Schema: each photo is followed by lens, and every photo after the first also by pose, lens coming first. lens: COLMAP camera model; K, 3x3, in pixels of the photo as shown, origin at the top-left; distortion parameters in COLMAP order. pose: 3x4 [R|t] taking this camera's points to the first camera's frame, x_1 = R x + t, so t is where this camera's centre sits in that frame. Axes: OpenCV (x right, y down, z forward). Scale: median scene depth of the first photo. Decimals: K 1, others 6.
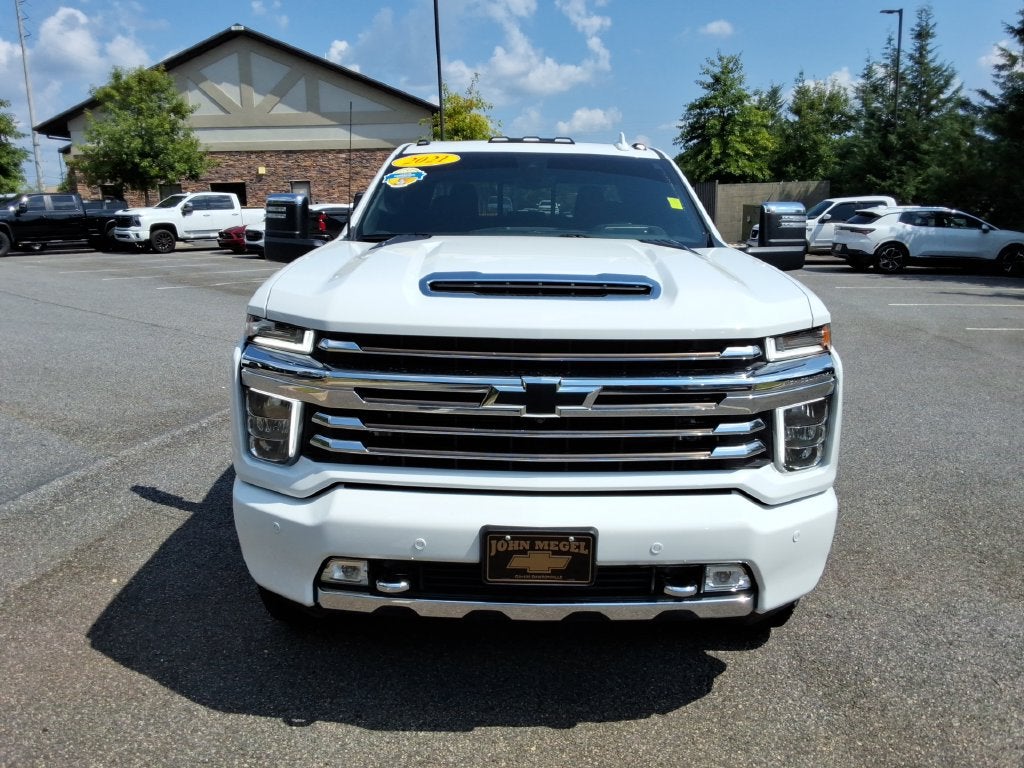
lens RADIAL K [[828.1, 0, 518.6], [0, 828.1, 367.1], [0, 0, 1]] dist [0.077810, -0.118620]
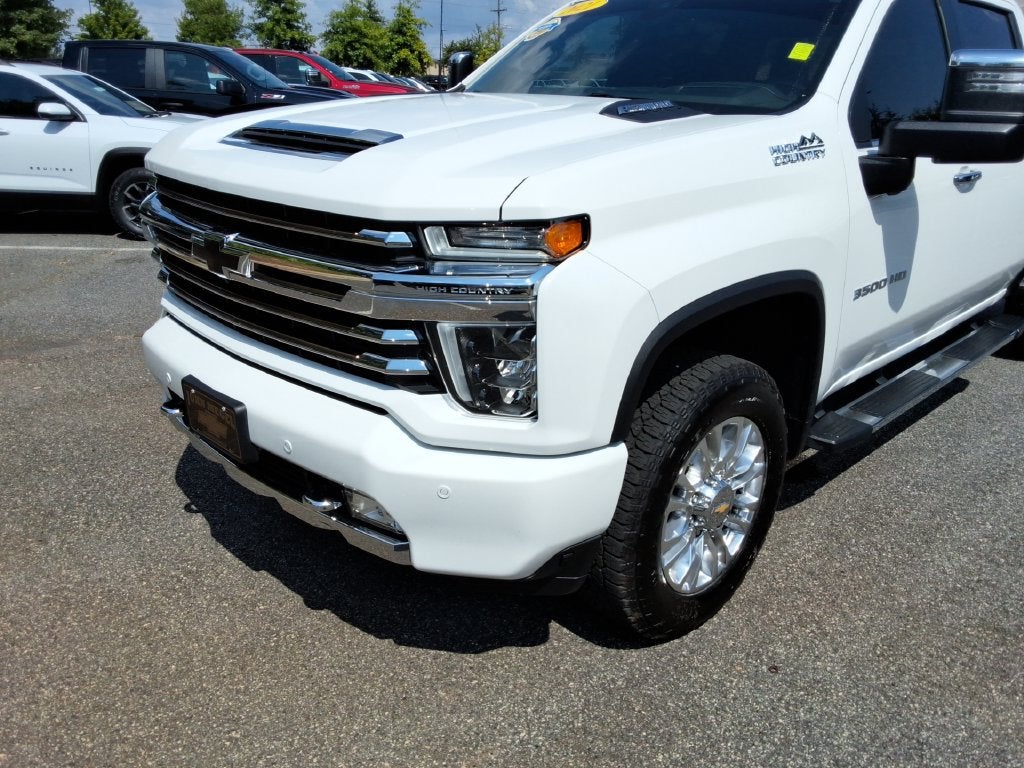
lens RADIAL K [[821.6, 0, 516.4], [0, 821.6, 369.2], [0, 0, 1]] dist [0.111778, -0.170413]
pose [[0.704928, 0.233143, -0.669867, 0.835088], [-0.134051, 0.971205, 0.196955, -0.062288], [0.696497, -0.049043, 0.715882, 0.503571]]
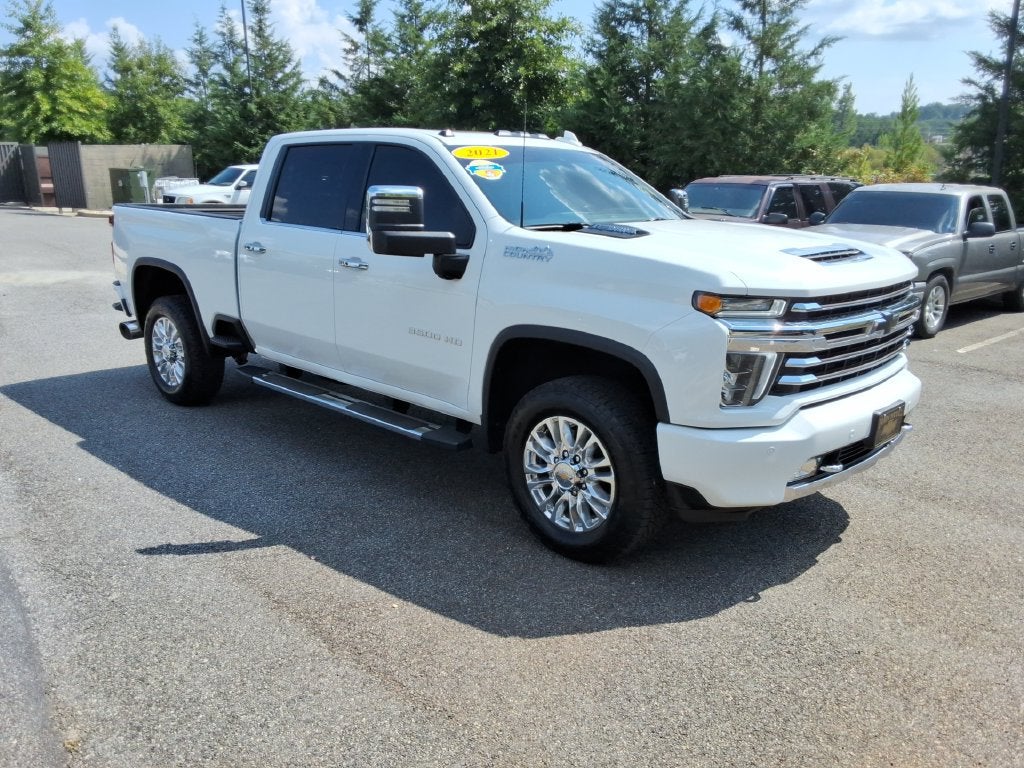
lens RADIAL K [[826.5, 0, 513.4], [0, 826.5, 365.4], [0, 0, 1]] dist [0.089592, -0.113591]
pose [[0.697757, -0.161081, 0.697988, -1.474181], [0.131920, 0.986619, 0.095815, -0.121278], [-0.704082, 0.025223, 0.709670, 0.344318]]
